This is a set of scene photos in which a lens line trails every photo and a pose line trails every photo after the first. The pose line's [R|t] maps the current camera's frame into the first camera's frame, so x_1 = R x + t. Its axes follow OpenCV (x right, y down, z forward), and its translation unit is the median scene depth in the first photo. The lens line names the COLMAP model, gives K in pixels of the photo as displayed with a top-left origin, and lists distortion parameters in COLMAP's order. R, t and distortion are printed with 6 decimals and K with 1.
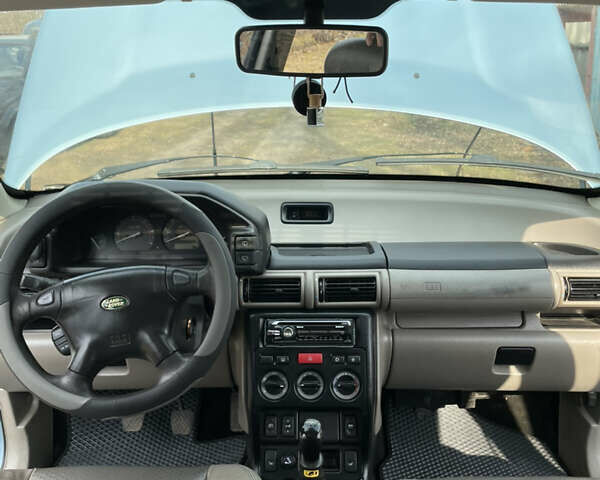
lens RADIAL K [[627.3, 0, 300.2], [0, 627.3, 231.5], [0, 0, 1]] dist [0.067458, -0.008146]
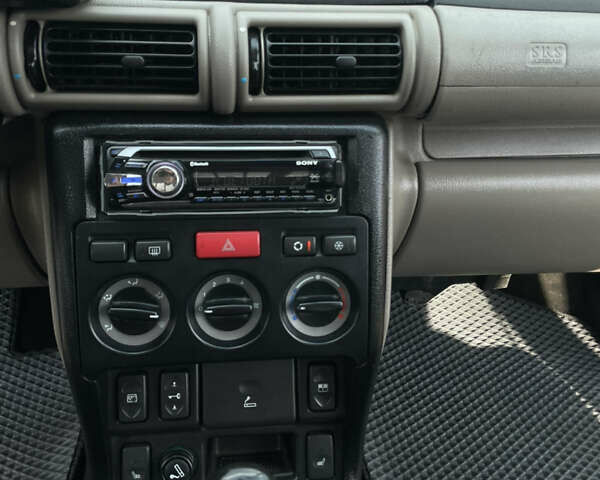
lens RADIAL K [[627.3, 0, 300.2], [0, 627.3, 231.5], [0, 0, 1]] dist [0.067458, -0.008146]
pose [[0.988362, -0.022534, 0.150441, 0.002171], [-0.023256, 0.954958, 0.295828, 0.079490], [-0.150331, -0.295884, 0.943320, 0.627794]]
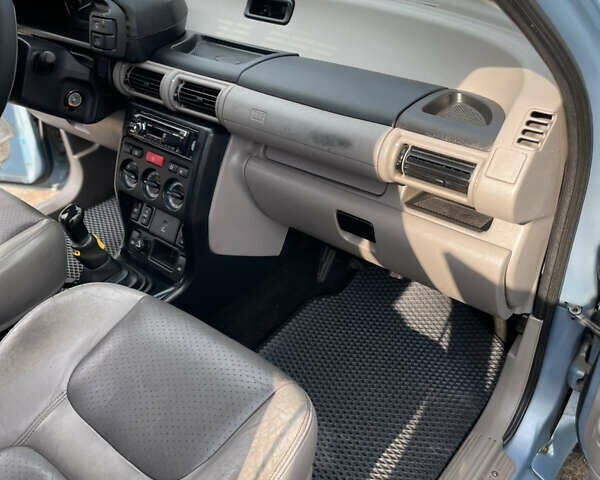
lens RADIAL K [[627.3, 0, 300.2], [0, 627.3, 231.5], [0, 0, 1]] dist [0.067458, -0.008146]
pose [[0.764152, 0.327921, -0.555463, 0.768610], [-0.135875, 0.923644, 0.358356, -0.077723], [0.630563, -0.198365, 0.750361, 0.372742]]
